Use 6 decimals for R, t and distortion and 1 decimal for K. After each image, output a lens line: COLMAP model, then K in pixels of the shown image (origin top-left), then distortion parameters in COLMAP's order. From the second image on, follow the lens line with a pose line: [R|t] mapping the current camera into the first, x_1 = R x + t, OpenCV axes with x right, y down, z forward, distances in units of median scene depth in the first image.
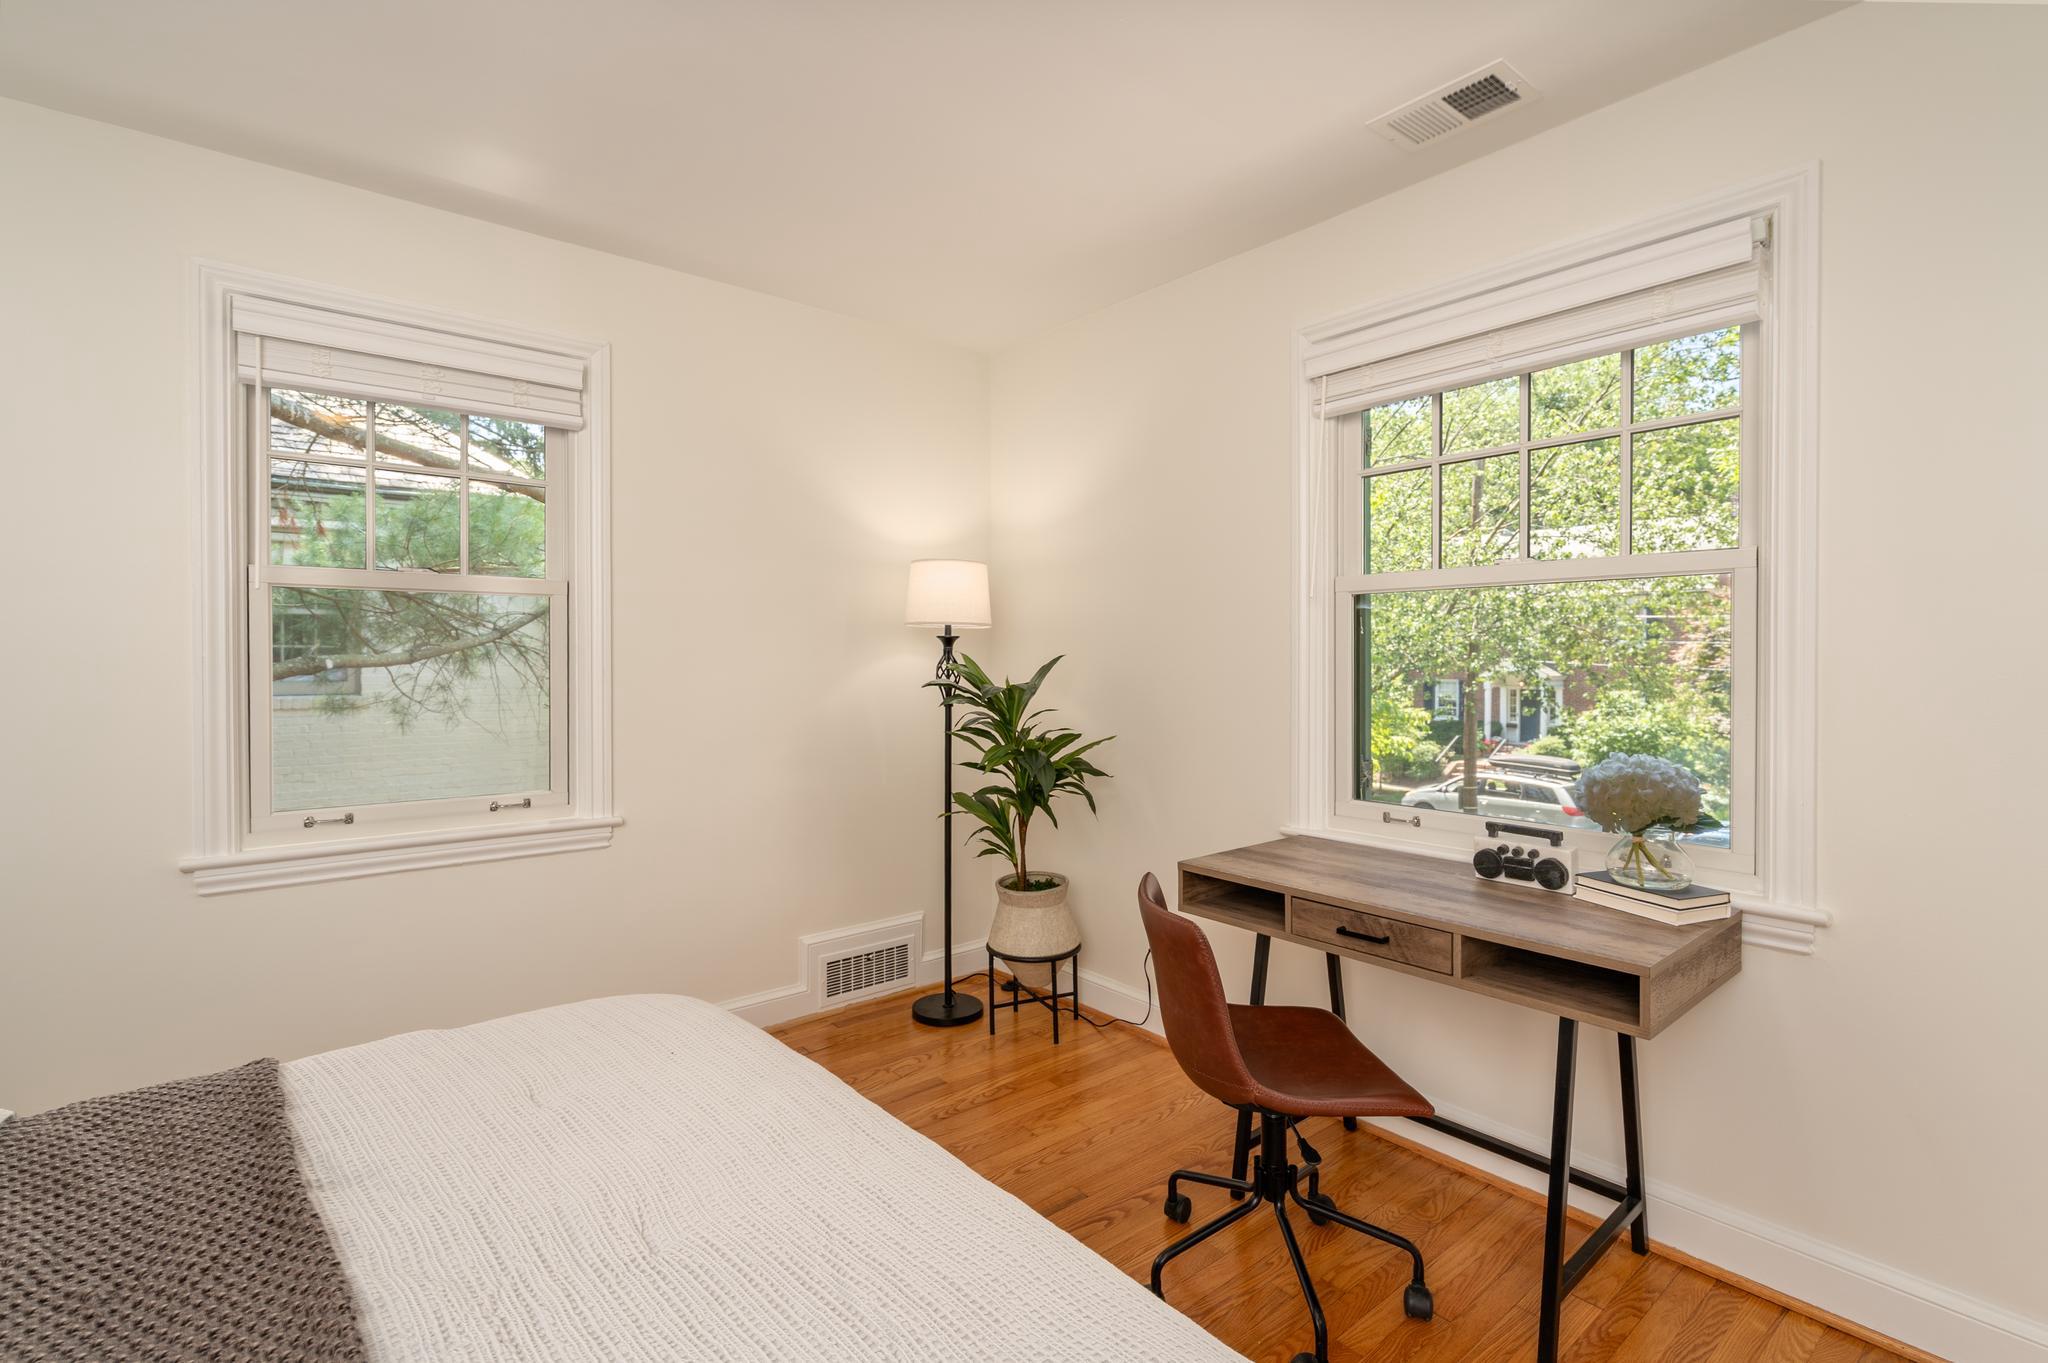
lens RADIAL K [[965.7, 0, 1022.2], [0, 965.7, 663.1], [0, 0, 1]] dist [-0.005102, 0.000167]
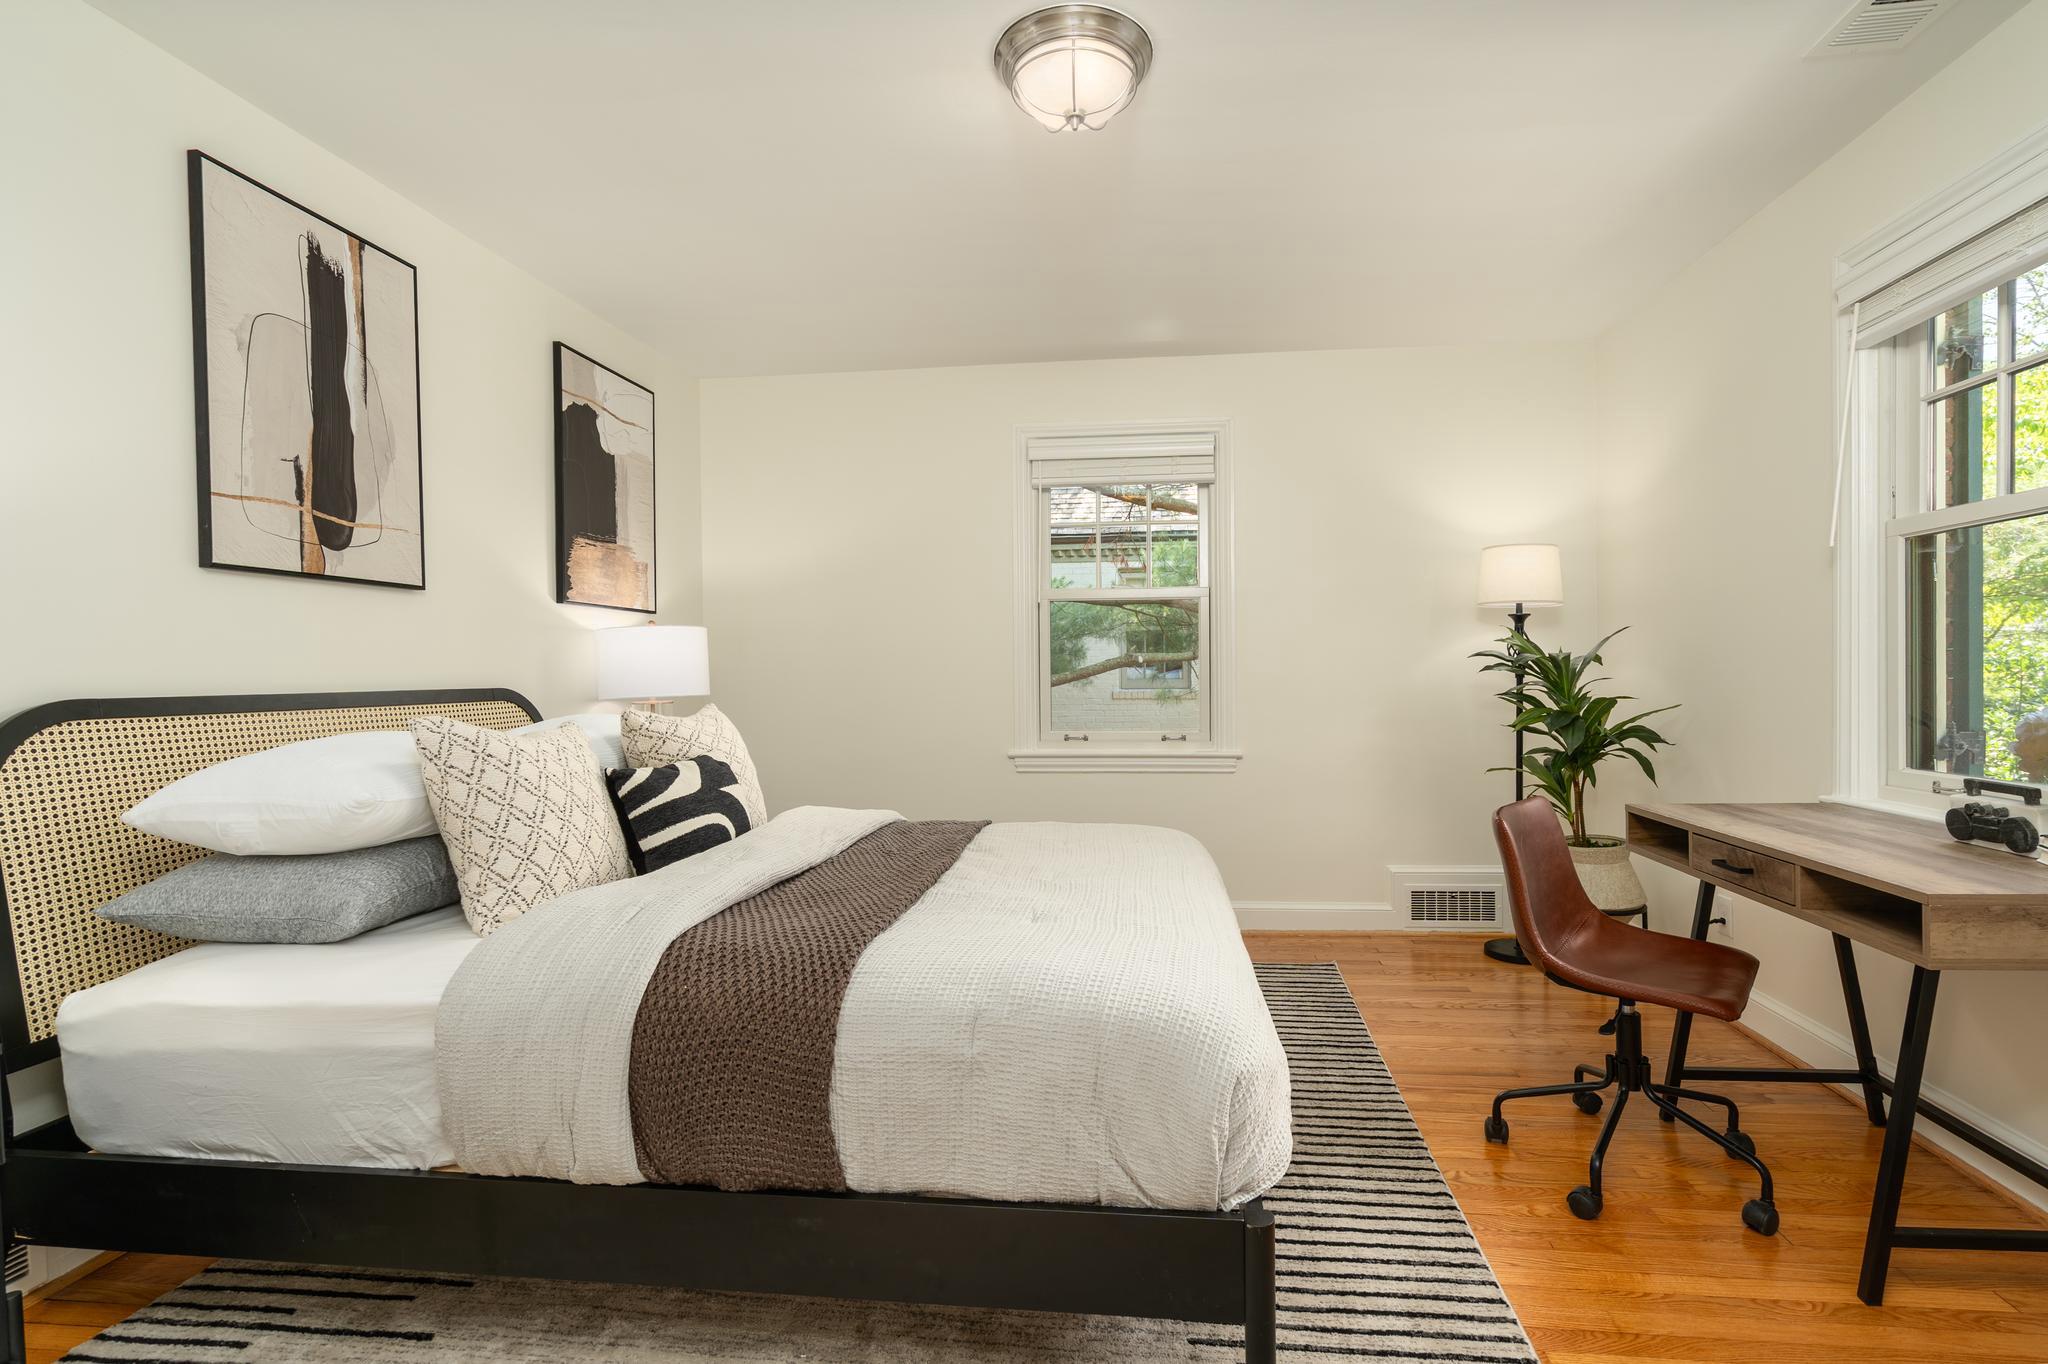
lens RADIAL K [[965.7, 0, 1040.7], [0, 965.7, 685.7], [0, 0, 1]] dist [-0.005102, 0.000167]
pose [[0.681599, 0.001939, -0.731724, 0.383320], [0.003847, 0.999973, 0.006234, 0.048744], [0.731716, -0.007064, 0.681573, -0.162531]]
